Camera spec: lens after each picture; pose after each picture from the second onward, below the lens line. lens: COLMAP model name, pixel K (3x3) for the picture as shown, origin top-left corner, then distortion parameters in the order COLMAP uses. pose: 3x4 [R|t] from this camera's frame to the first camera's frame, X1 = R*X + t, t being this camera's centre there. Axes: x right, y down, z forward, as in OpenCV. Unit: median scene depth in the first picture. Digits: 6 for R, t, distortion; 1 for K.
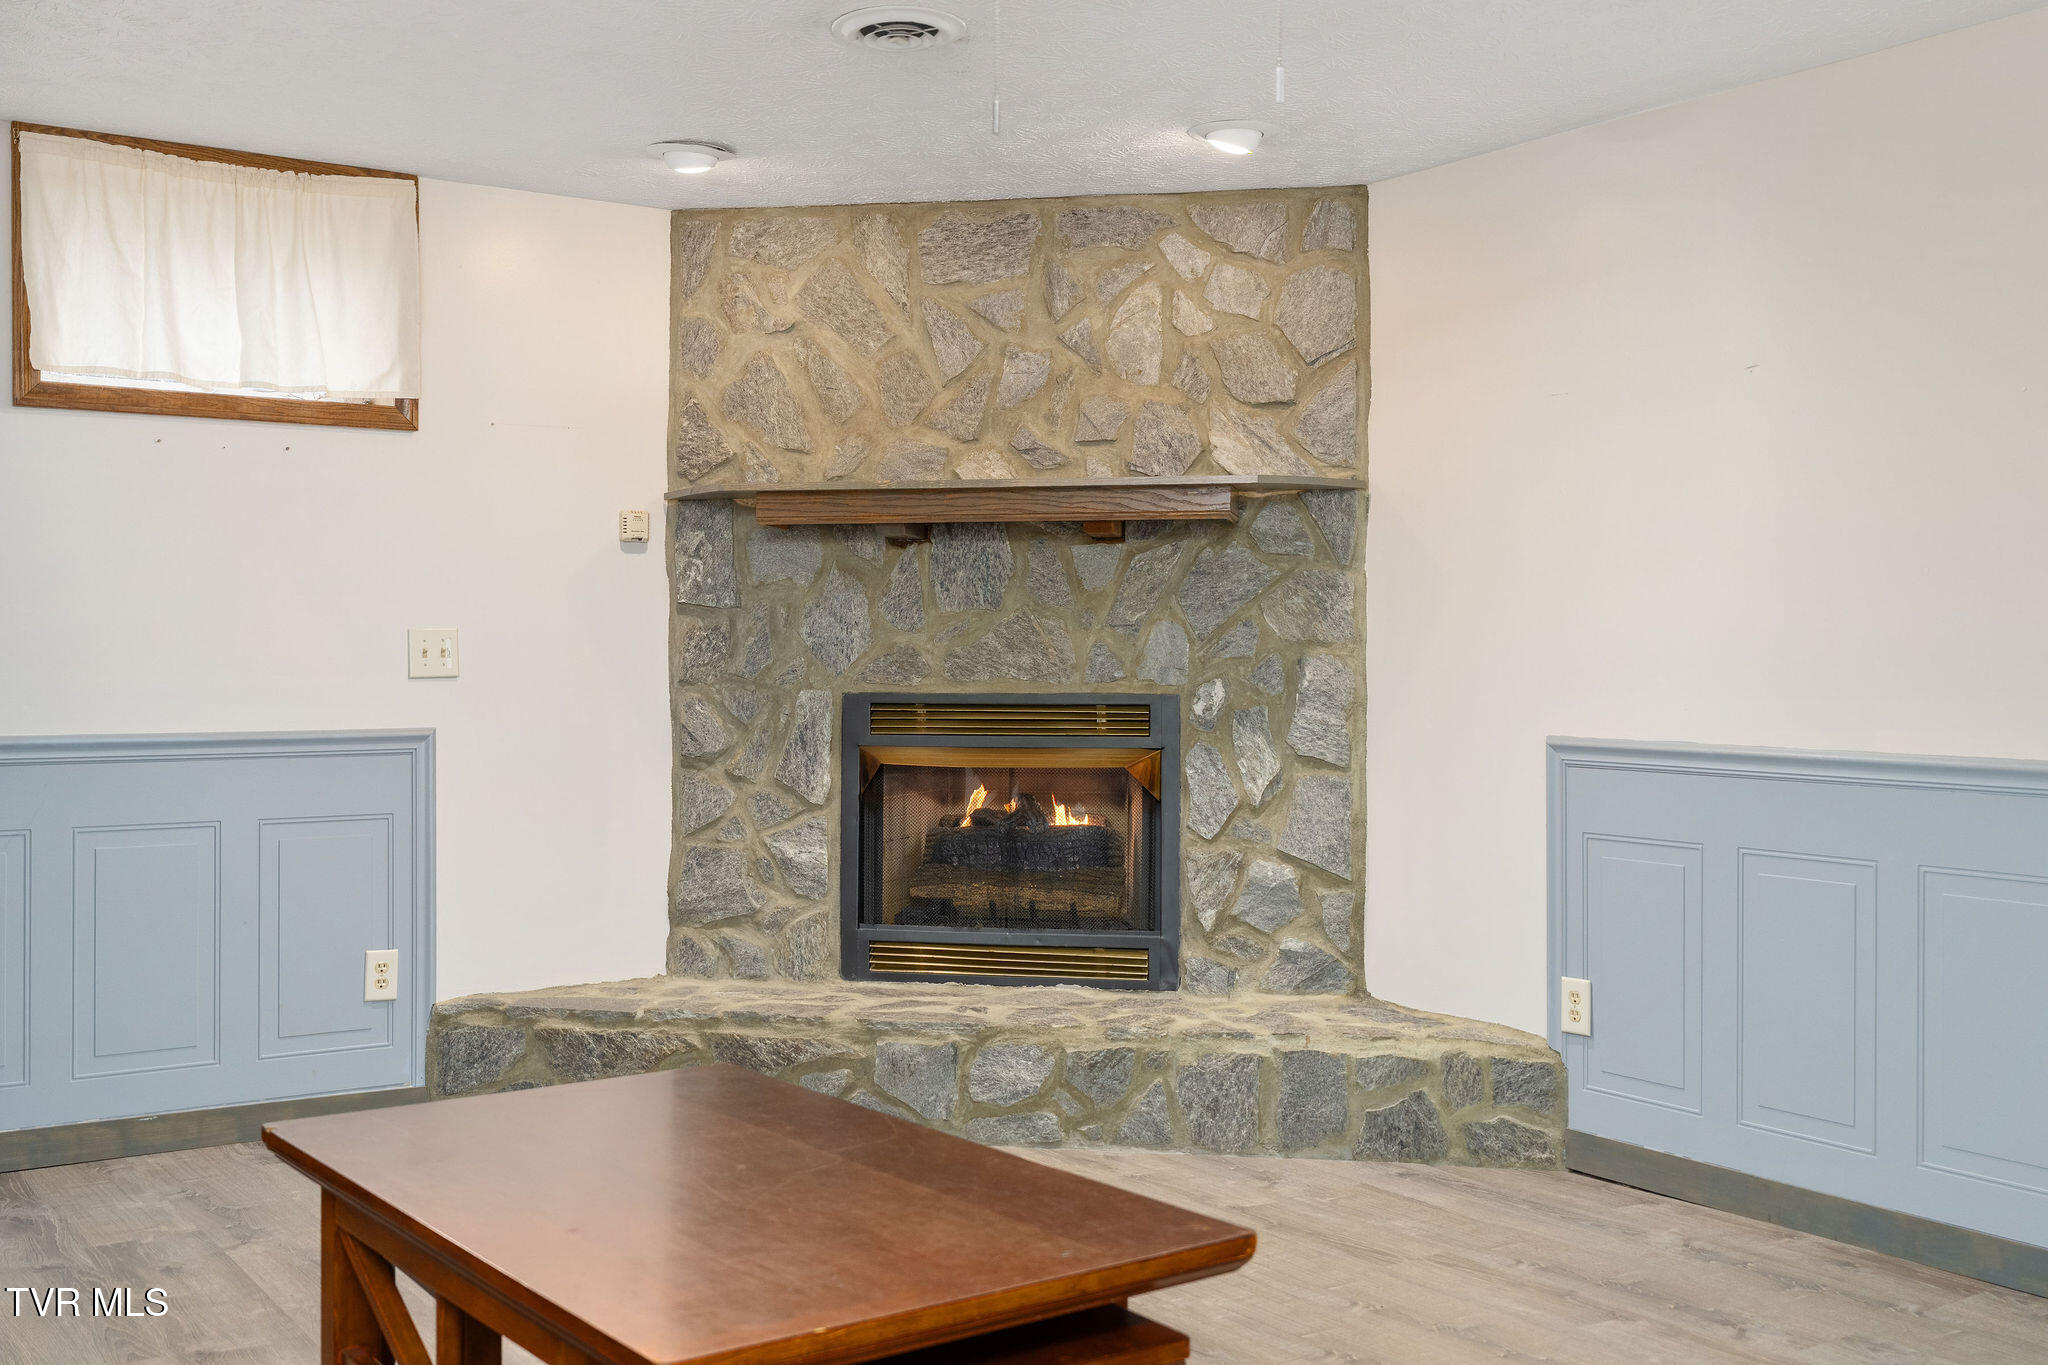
lens RADIAL K [[2042.4, 0, 1043.5], [0, 2042.4, 642.6], [0, 0, 1]] dist [0.003982, 0.000000]
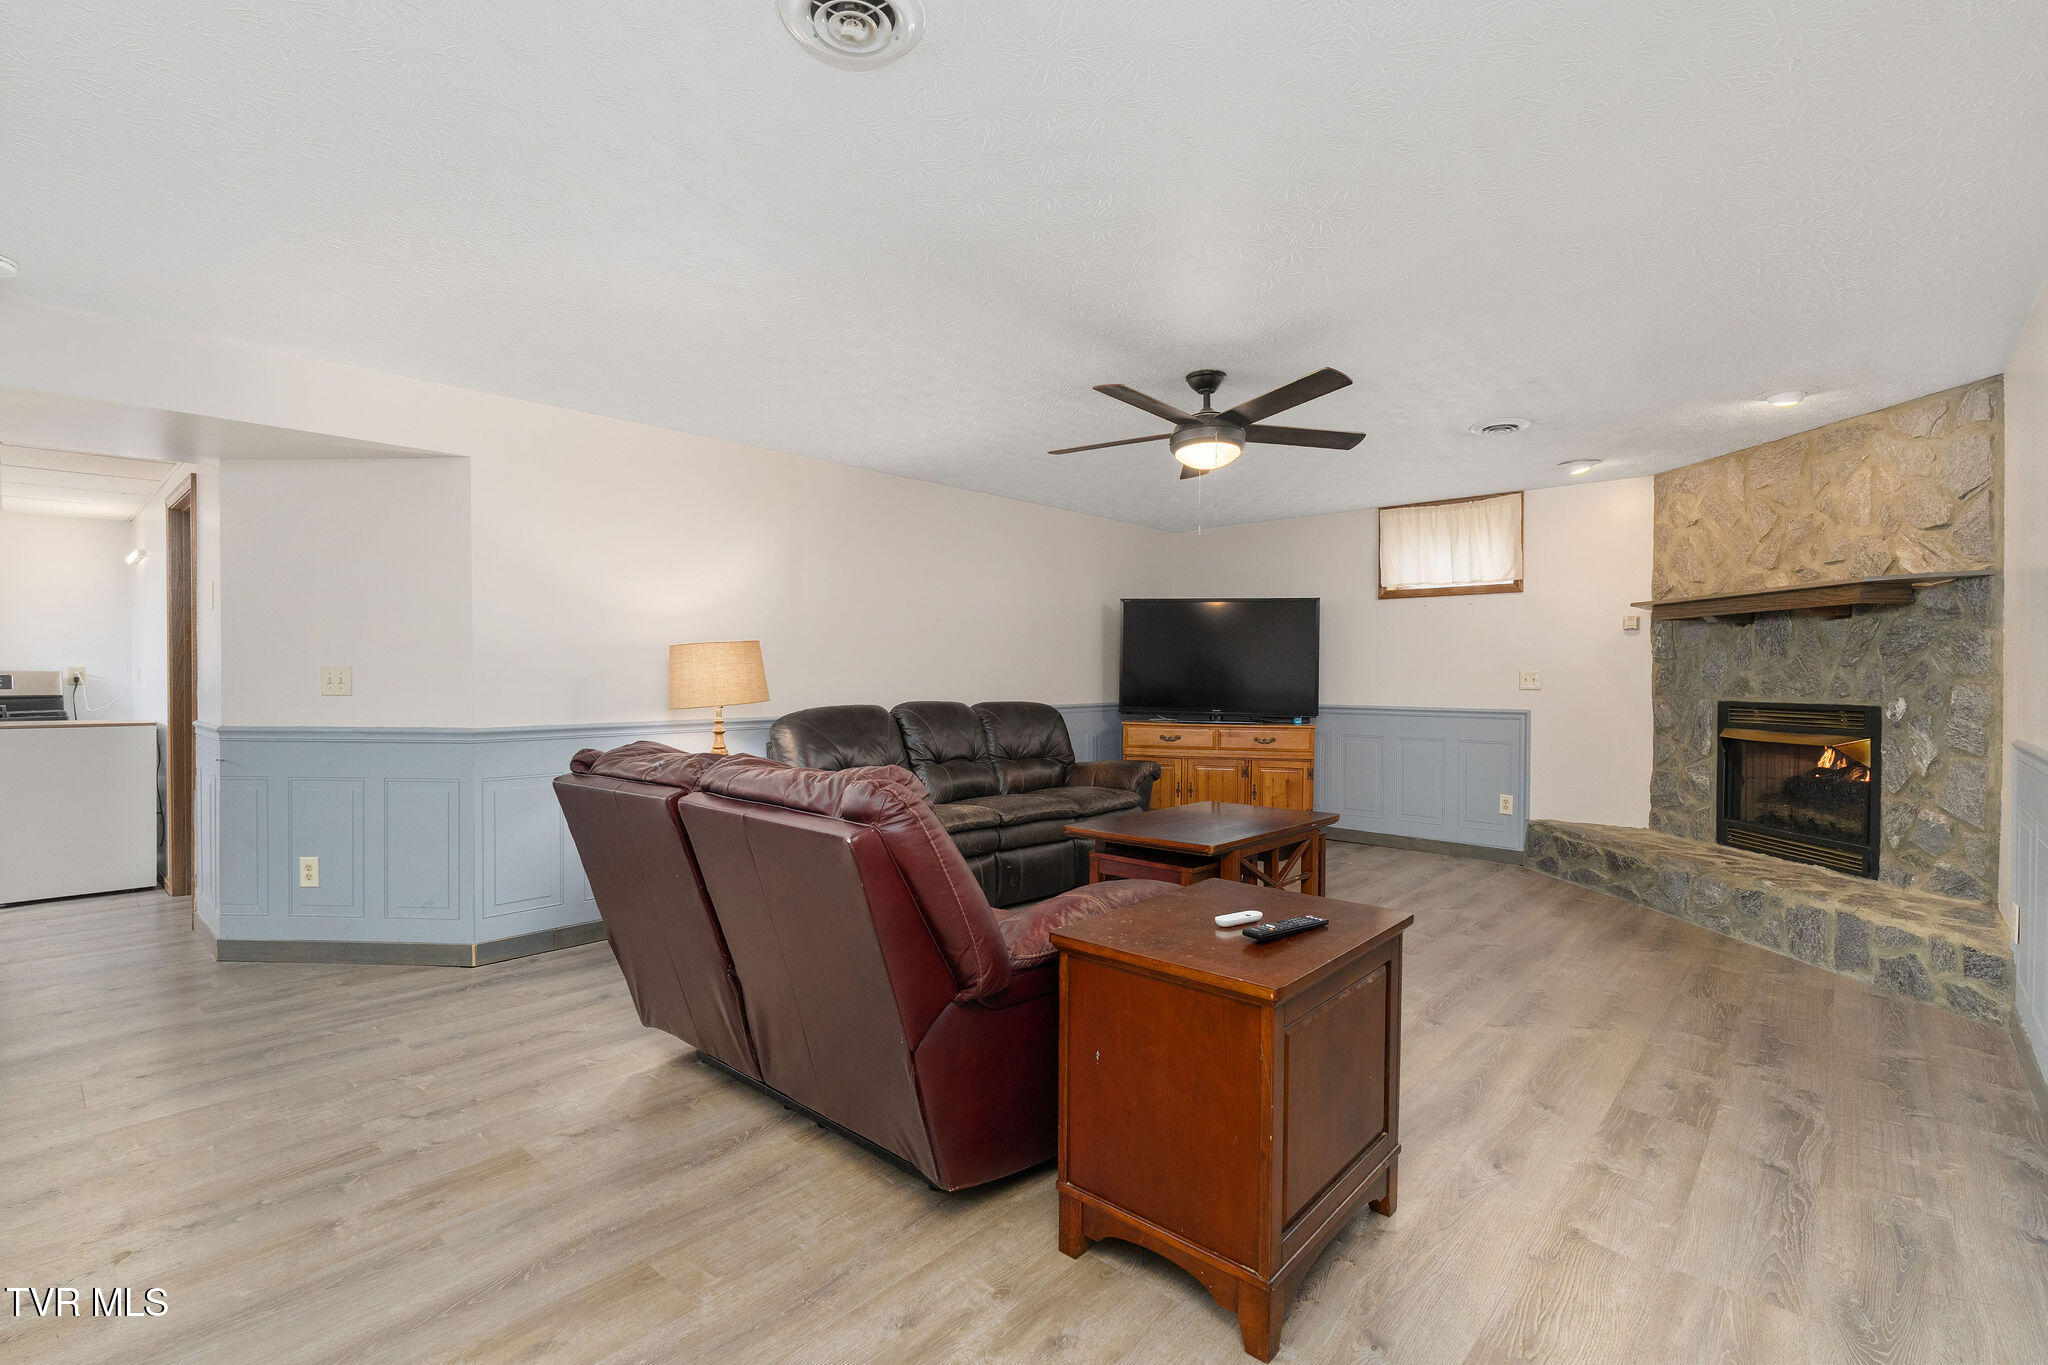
lens RADIAL K [[909.9, 0, 1013.2], [0, 909.9, 681.2], [0, 0, 1]] dist [-0.003508, -0.000043]
pose [[0.224634, 0.006055, -0.974424, 0.639002], [0.001265, 0.999978, 0.006505, -0.001110], [0.974442, -0.002694, 0.224621, 0.131547]]
